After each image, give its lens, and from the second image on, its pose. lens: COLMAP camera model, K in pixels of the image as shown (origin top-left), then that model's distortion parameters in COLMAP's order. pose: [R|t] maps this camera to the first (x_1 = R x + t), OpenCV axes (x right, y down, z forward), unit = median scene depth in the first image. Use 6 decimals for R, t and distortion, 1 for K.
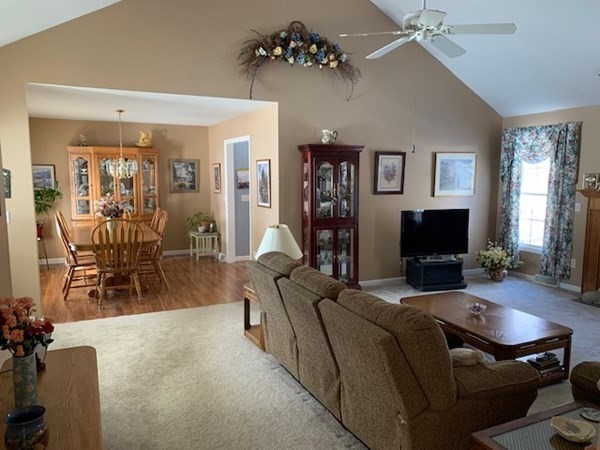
lens RADIAL K [[455.1, 0, 300.1], [0, 455.1, 226.8], [0, 0, 1]] dist [-0.014396, -0.002775]
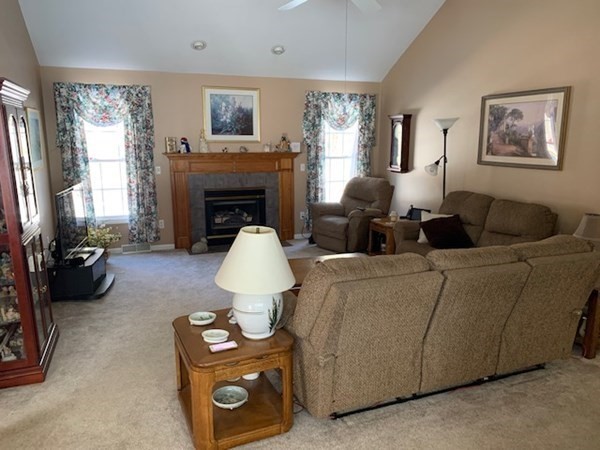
lens RADIAL K [[455.1, 0, 299.8], [0, 455.1, 225.7], [0, 0, 1]] dist [-0.014396, -0.002775]
pose [[0.067395, -0.197853, 0.977912, -0.394007], [0.114374, 0.975211, 0.189424, -0.076256], [-0.991149, 0.099082, 0.088354, 0.574047]]
